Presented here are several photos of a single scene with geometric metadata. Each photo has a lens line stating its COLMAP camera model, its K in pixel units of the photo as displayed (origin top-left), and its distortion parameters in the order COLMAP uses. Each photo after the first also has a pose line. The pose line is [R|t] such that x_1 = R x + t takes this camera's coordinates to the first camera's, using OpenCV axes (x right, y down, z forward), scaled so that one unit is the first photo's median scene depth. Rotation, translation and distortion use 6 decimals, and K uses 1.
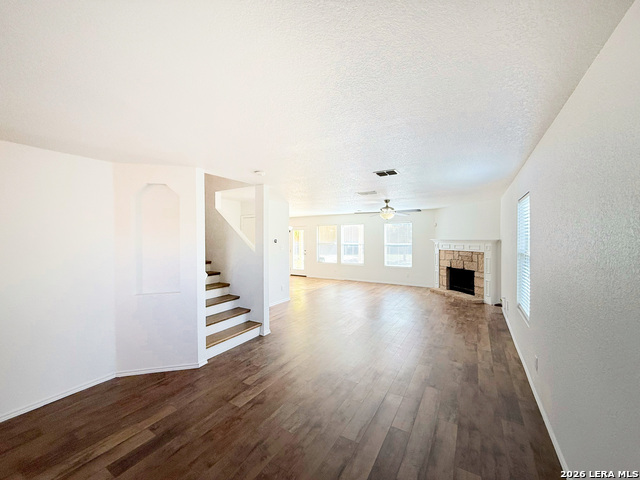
lens RADIAL K [[258.1, 0, 321.8], [0, 258.1, 239.8], [0, 0, 1]] dist [0.004184, 0.000346]
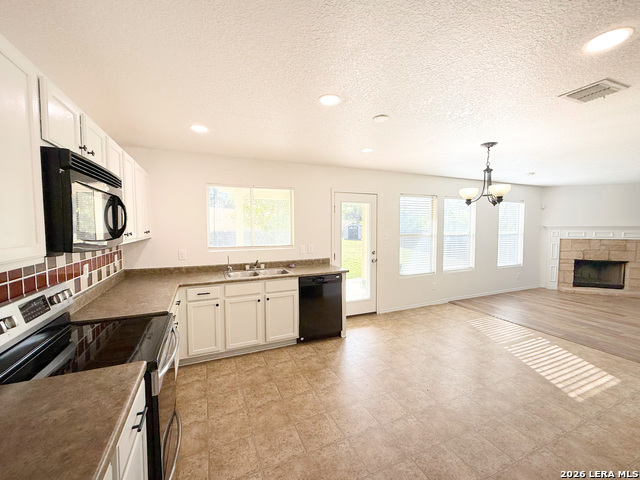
lens RADIAL K [[258.1, 0, 323.8], [0, 258.1, 239.4], [0, 0, 1]] dist [0.004184, 0.000346]
pose [[0.575299, -0.042428, 0.816842, -0.651371], [0.001891, 0.998720, 0.050543, -0.001538], [-0.817941, -0.027533, 0.574642, 1.195692]]
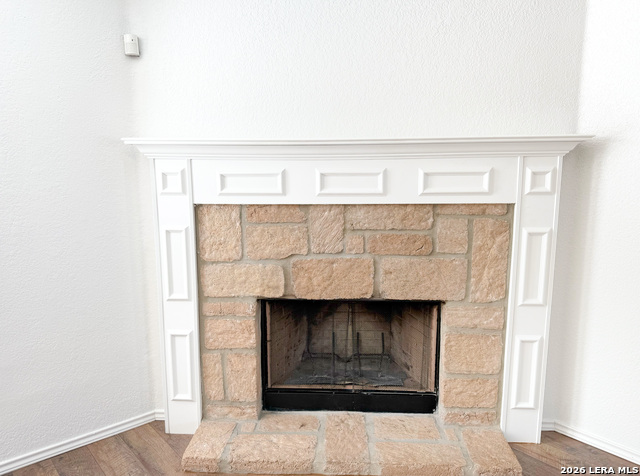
lens RADIAL K [[450.5, 0, 320.5], [0, 450.5, 238.4], [0, 0, 1]] dist [0.006148, 0.000460]
pose [[0.326632, -0.139768, 0.934760, 0.216868], [0.007600, 0.989362, 0.145277, 0.019499], [-0.945121, -0.040348, 0.324219, 0.869992]]
